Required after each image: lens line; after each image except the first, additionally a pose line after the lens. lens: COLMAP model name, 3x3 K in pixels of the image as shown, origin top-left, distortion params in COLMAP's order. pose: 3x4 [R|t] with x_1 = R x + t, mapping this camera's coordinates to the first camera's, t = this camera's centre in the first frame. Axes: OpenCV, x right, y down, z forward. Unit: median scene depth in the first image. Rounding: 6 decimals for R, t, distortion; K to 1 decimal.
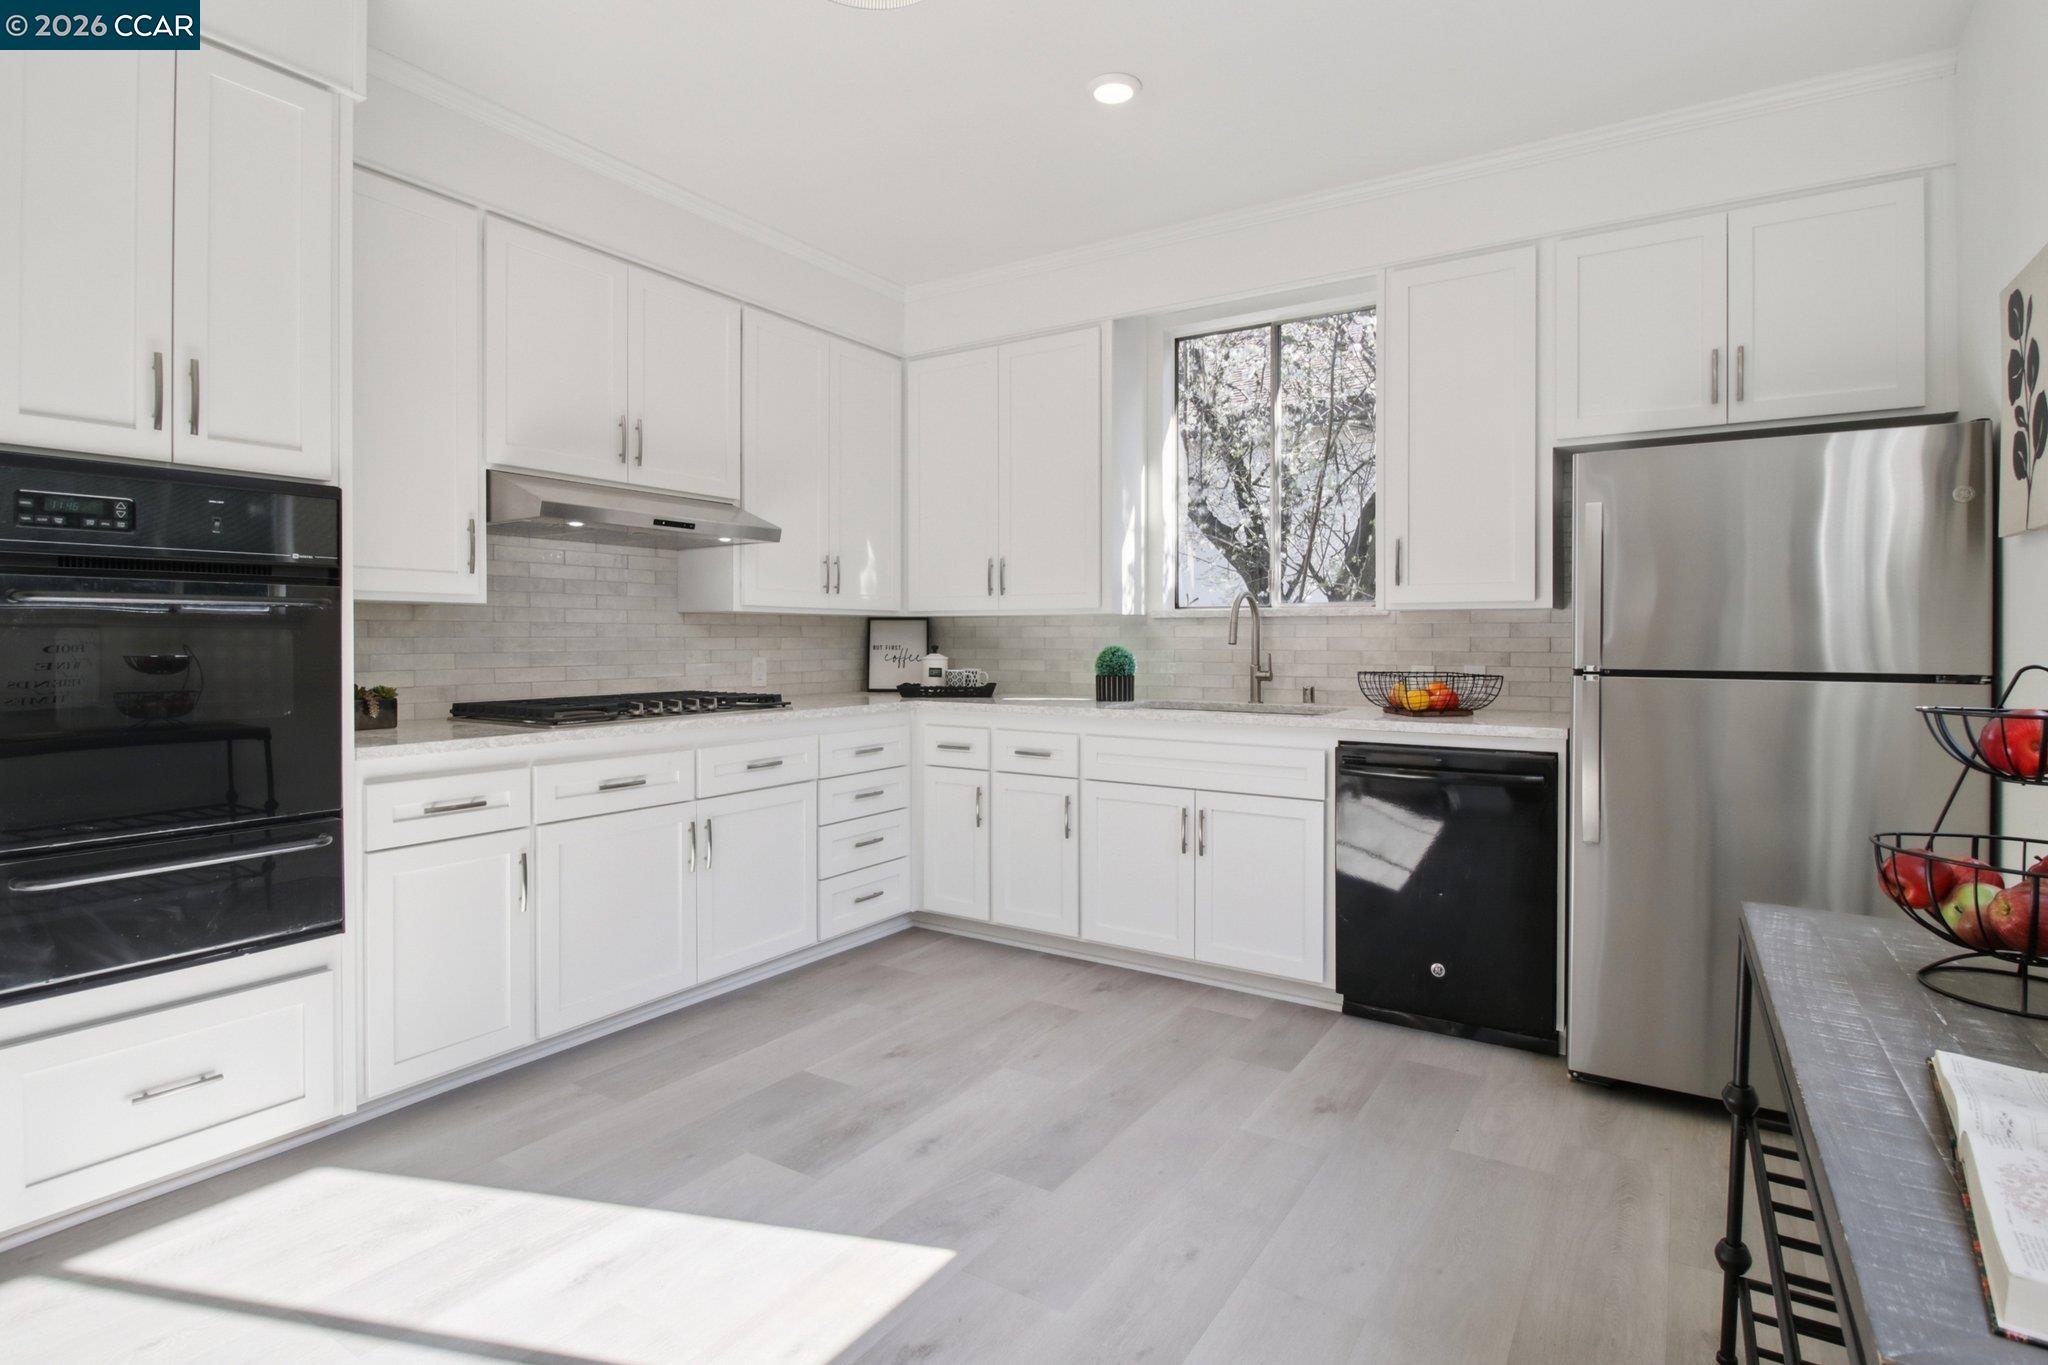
lens RADIAL K [[1036.6, 0, 1014.9], [0, 1036.6, 648.1], [0, 0, 1]] dist [-0.013678, -0.002326]
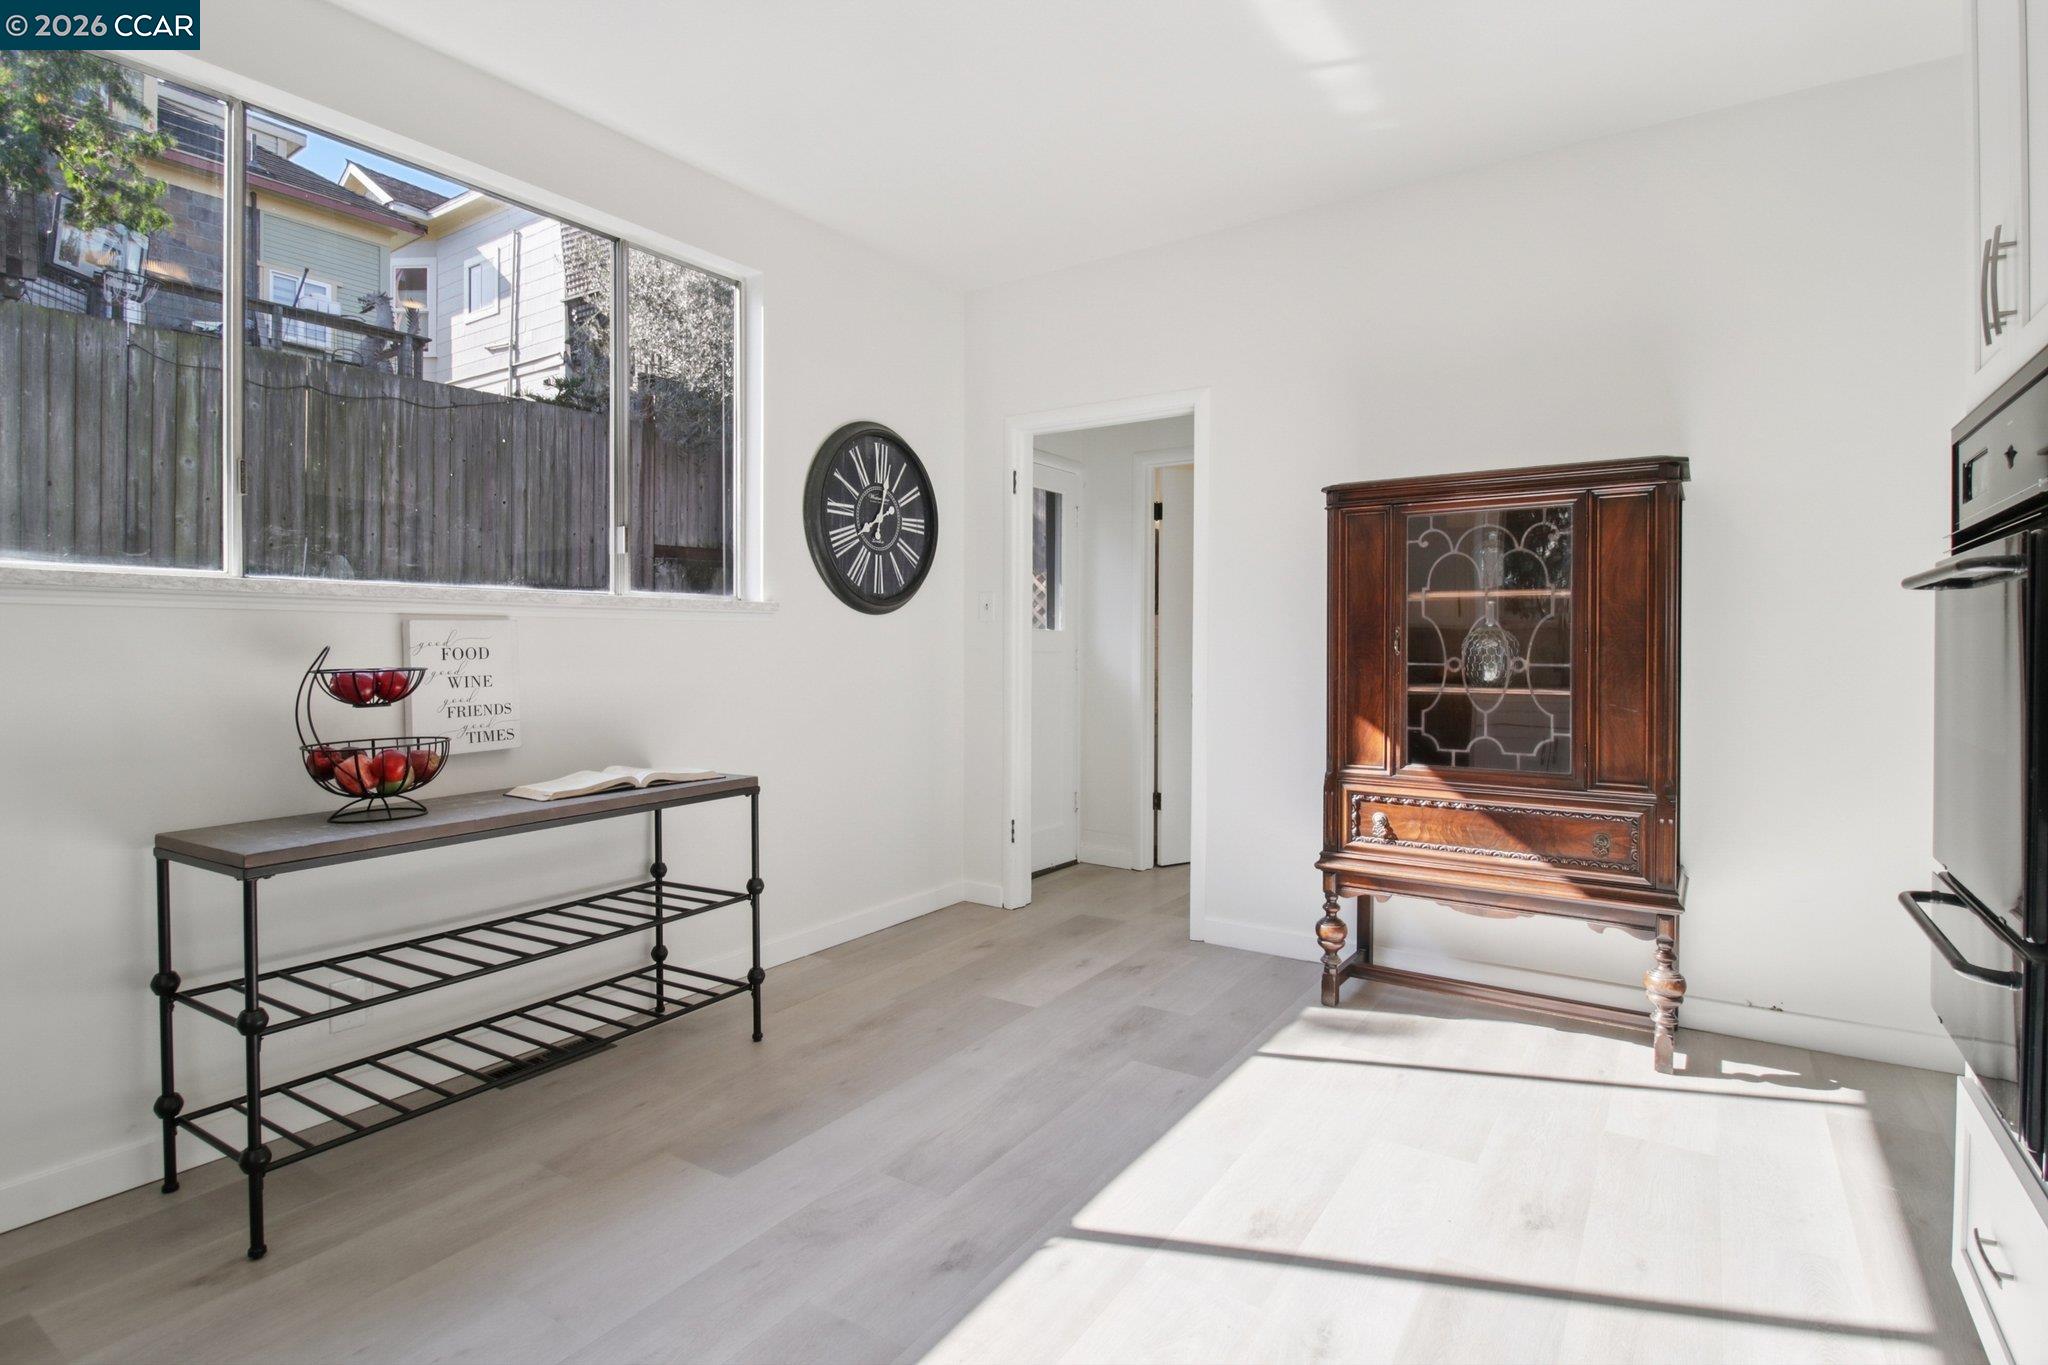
lens RADIAL K [[1032.6, 0, 1024.3], [0, 1032.6, 647.8], [0, 0, 1]] dist [0.000082, -0.007920]
pose [[-0.999997, -0.001492, 0.002181, -0.091245], [-0.001453, 0.999838, 0.017927, -0.006859], [-0.002208, 0.017924, -0.999837, 1.092146]]
